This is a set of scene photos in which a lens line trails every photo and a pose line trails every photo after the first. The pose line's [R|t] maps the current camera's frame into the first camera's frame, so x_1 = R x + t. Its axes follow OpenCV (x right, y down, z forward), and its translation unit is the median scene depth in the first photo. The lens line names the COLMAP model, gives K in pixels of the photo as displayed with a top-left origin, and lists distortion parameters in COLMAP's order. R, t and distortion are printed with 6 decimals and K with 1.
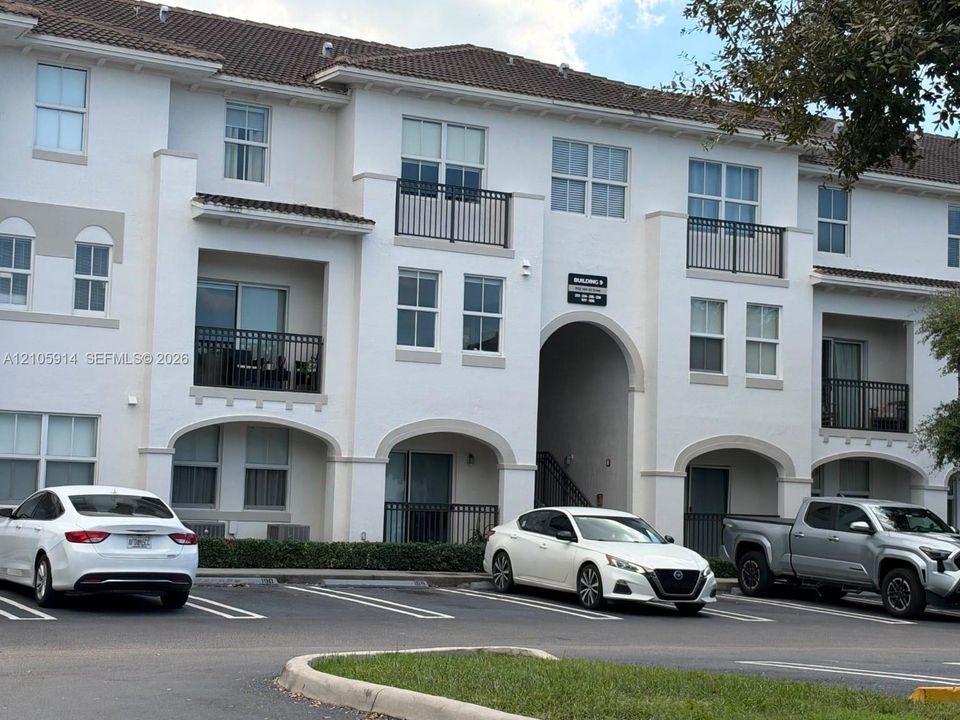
lens RADIAL K [[1602.6, 0, 480.0], [0, 1602.6, 360.0], [0, 0, 1]] dist [0.197667, 0.010241]
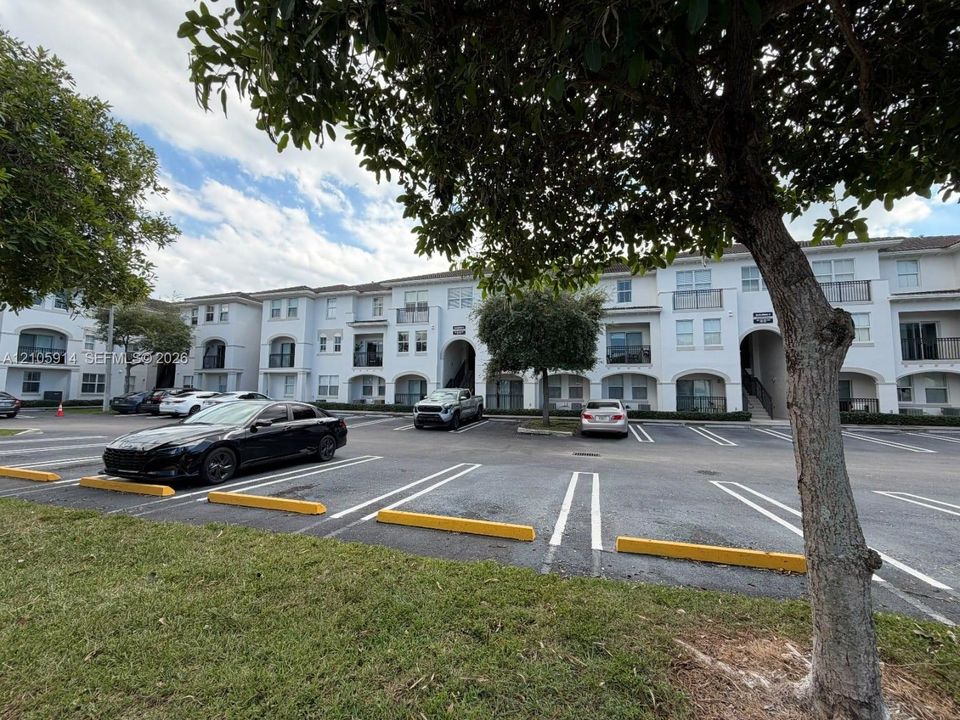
lens RADIAL K [[443.1, 0, 480.0], [0, 443.1, 360.0], [0, 0, 1]] dist [0.000689, 0.000142]
pose [[0.702411, -0.083024, -0.706913, 0.557150], [0.078120, 0.996166, -0.039373, 0.044271], [0.707472, -0.027568, 0.706204, 0.261114]]
